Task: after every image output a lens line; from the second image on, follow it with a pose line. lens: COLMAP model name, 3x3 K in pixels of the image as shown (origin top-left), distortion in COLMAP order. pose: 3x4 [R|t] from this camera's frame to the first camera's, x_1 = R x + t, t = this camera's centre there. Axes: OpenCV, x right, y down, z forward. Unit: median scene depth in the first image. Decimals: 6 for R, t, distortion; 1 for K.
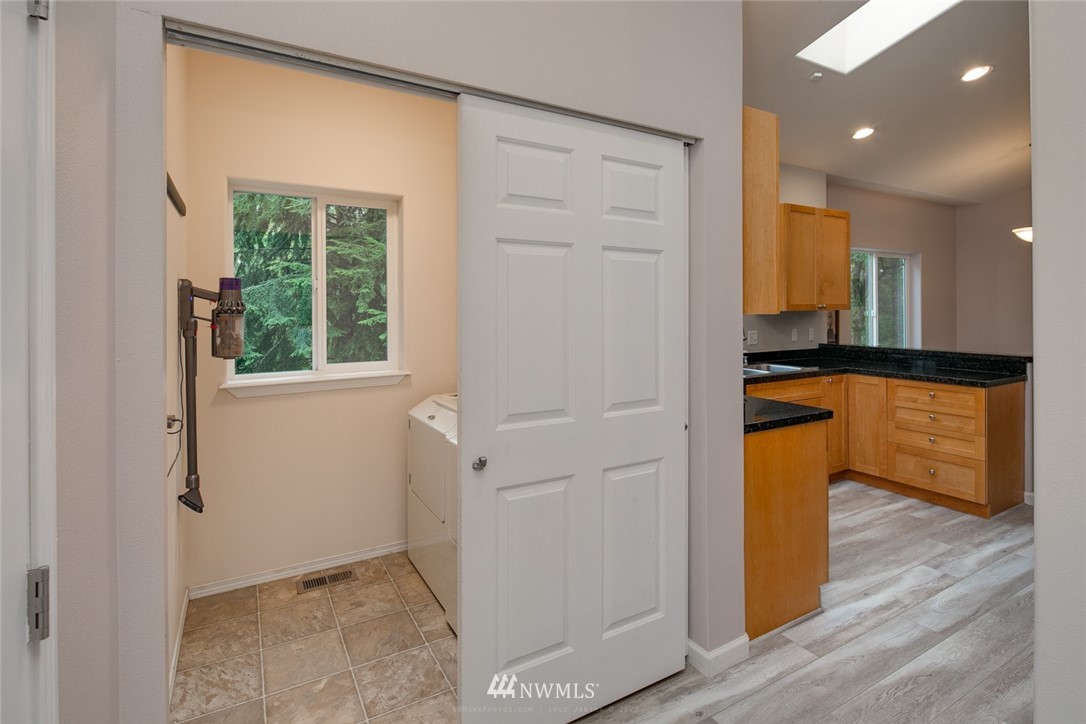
lens RADIAL K [[523.1, 0, 542.5], [0, 523.1, 310.6], [0, 0, 1]] dist [0.004021, -0.000924]
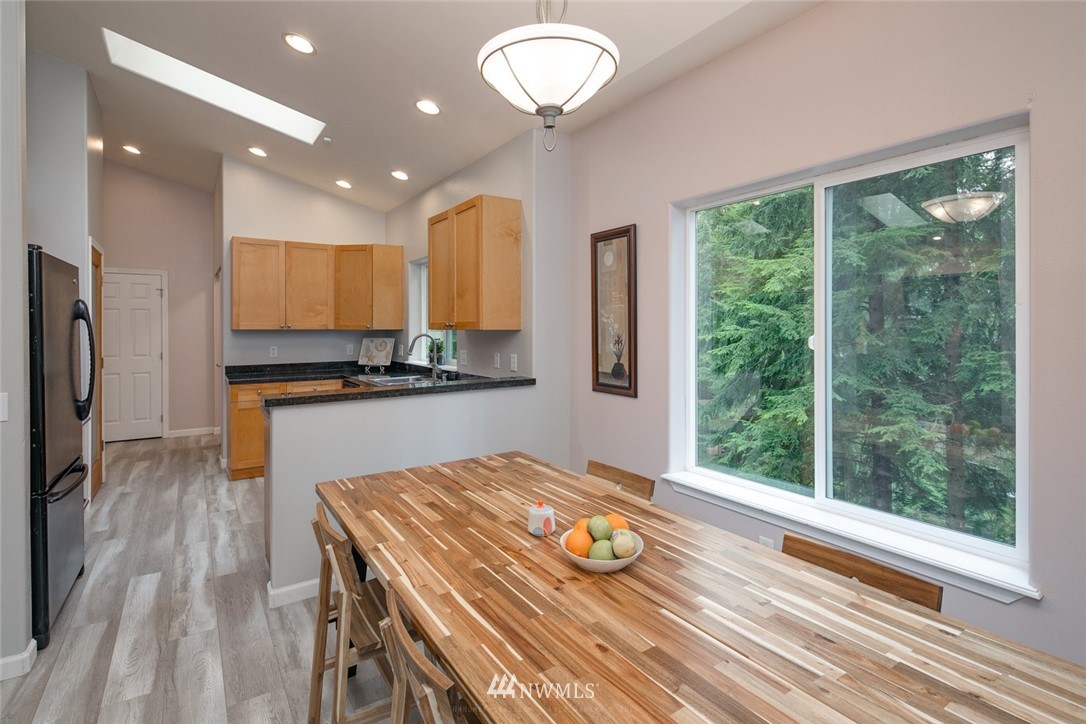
lens RADIAL K [[523.1, 0, 540.0], [0, 523.1, 331.6], [0, 0, 1]] dist [0.004021, -0.000924]
pose [[0.073241, 0.017480, -0.997161, 1.550717], [-0.000861, 0.999847, 0.017463, -0.013449], [0.997314, -0.000421, 0.073244, 1.217215]]
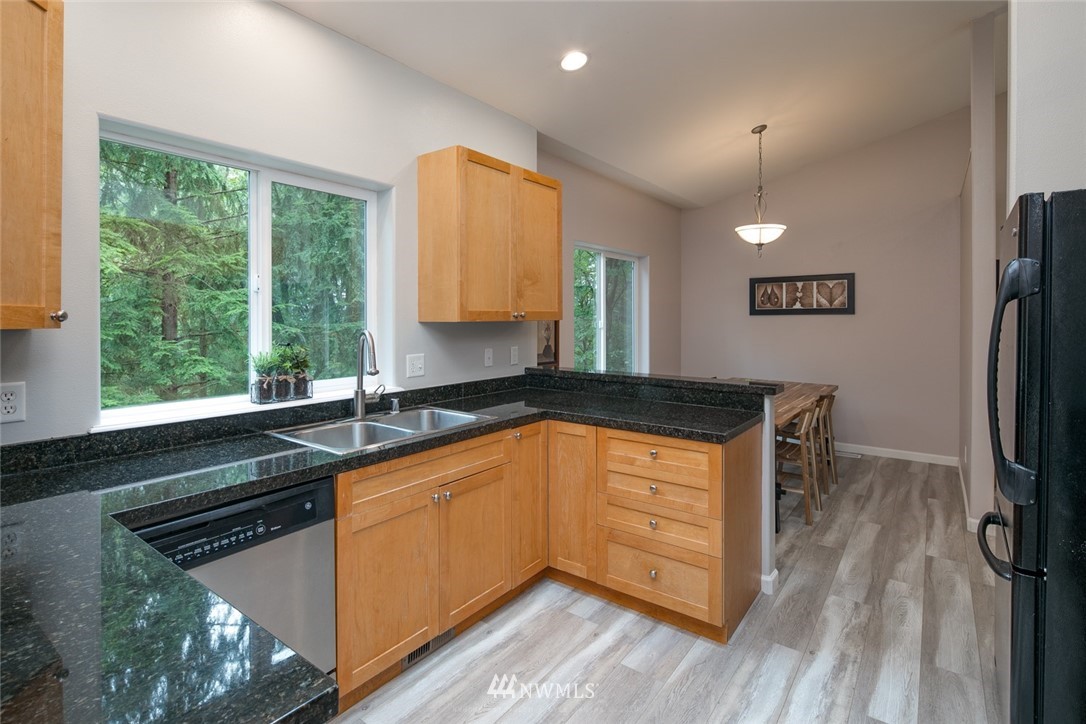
lens RADIAL K [[523.1, 0, 537.5], [0, 523.1, 321.5], [0, 0, 1]] dist [0.004021, -0.000924]
pose [[0.919791, 0.002456, 0.392401, 0.332045], [-0.003587, 0.999991, 0.002151, -0.001391], [-0.392392, -0.003386, 0.919792, 0.430517]]
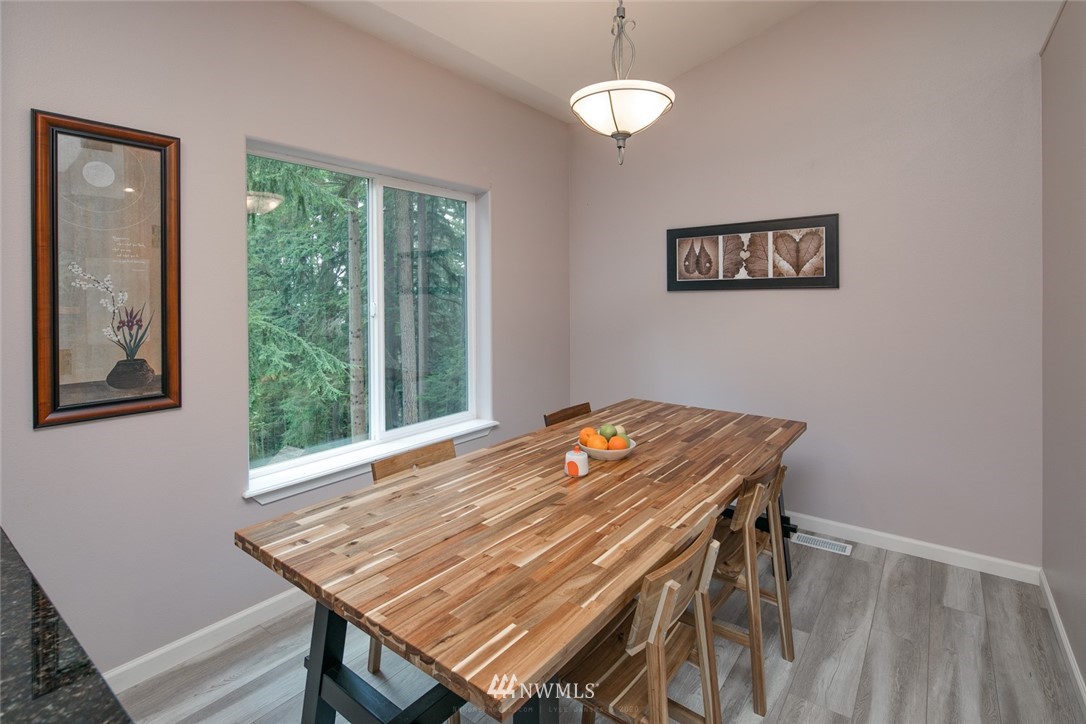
lens RADIAL K [[523.1, 0, 541.9], [0, 523.1, 296.9], [0, 0, 1]] dist [0.004021, -0.000924]
pose [[0.920607, 0.000340, 0.390491, 0.920764], [0.000841, 0.999996, -0.002854, -0.005822], [-0.390490, 0.002956, 0.920603, 0.822172]]
